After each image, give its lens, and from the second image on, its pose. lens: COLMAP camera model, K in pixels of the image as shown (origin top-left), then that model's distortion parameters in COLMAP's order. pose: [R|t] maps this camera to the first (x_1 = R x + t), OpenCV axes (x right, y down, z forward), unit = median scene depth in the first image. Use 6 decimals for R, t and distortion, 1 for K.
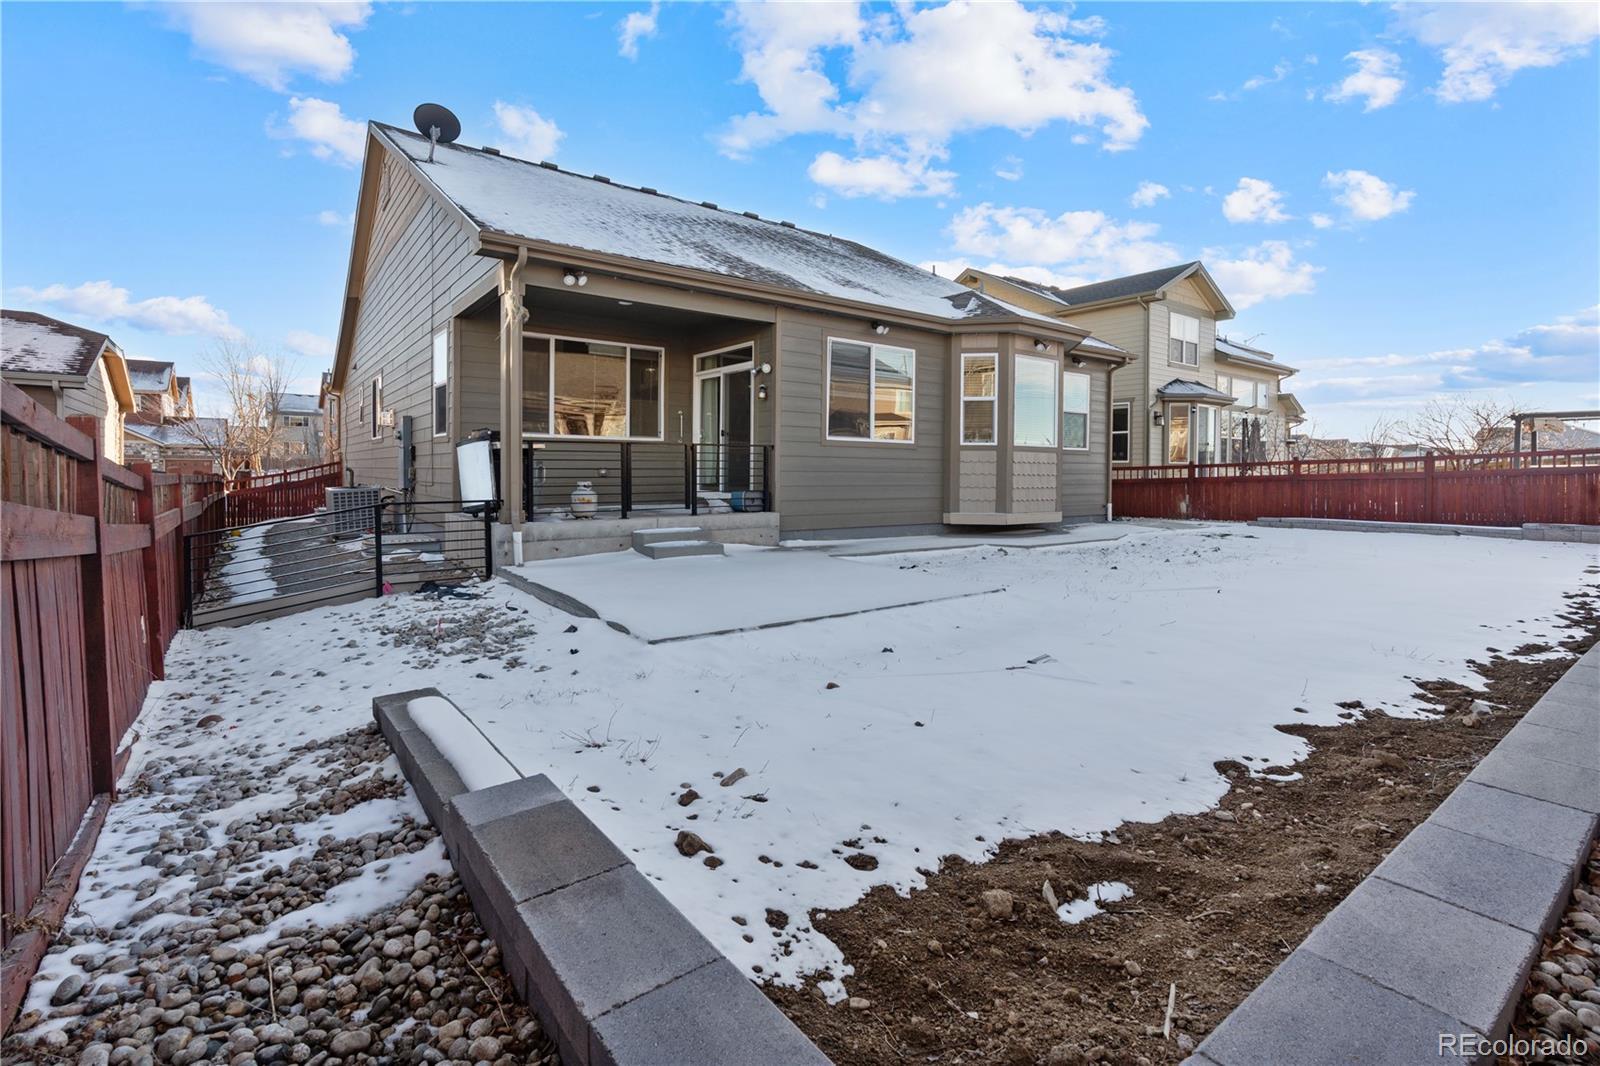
lens RADIAL K [[734.2, 0, 799.8], [0, 734.2, 464.2], [0, 0, 1]] dist [-0.002632, -0.000307]
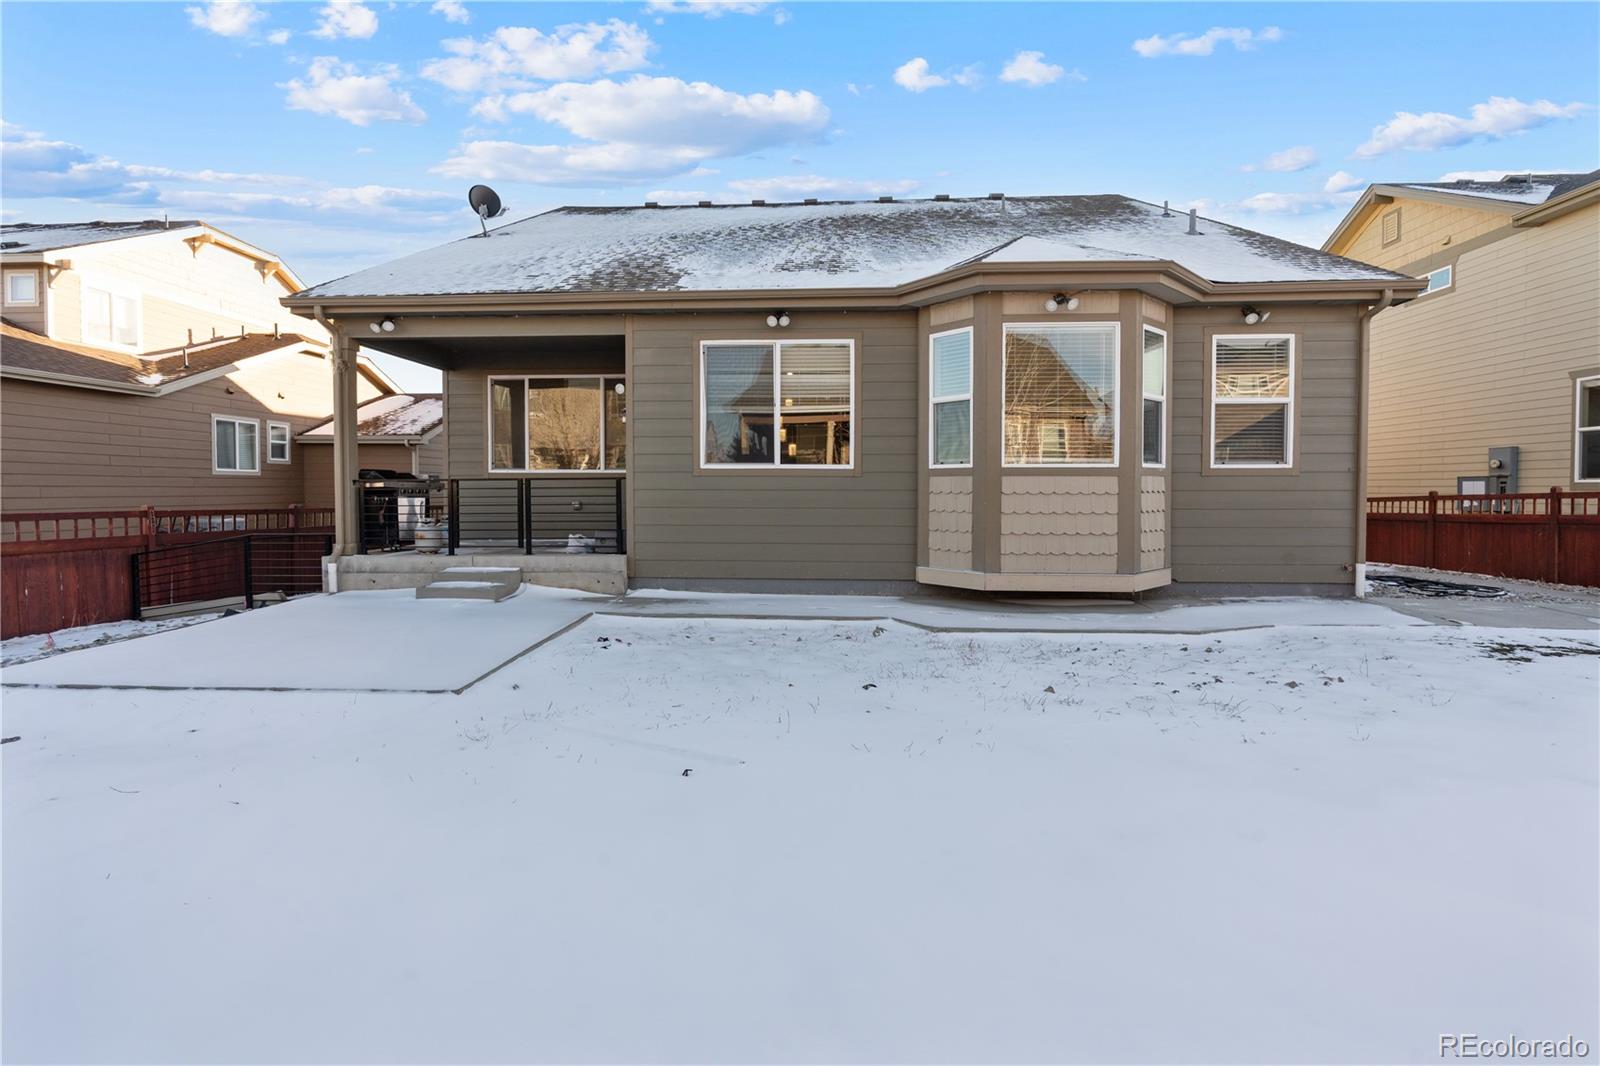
lens RADIAL K [[735.5, 0, 798.8], [0, 735.5, 487.2], [0, 0, 1]] dist [-0.000851, 0.000144]
pose [[0.762897, -0.007938, -0.646471, 0.615773], [0.010987, 0.999939, 0.000687, -0.011224], [0.646427, -0.007627, 0.762938, 0.430753]]
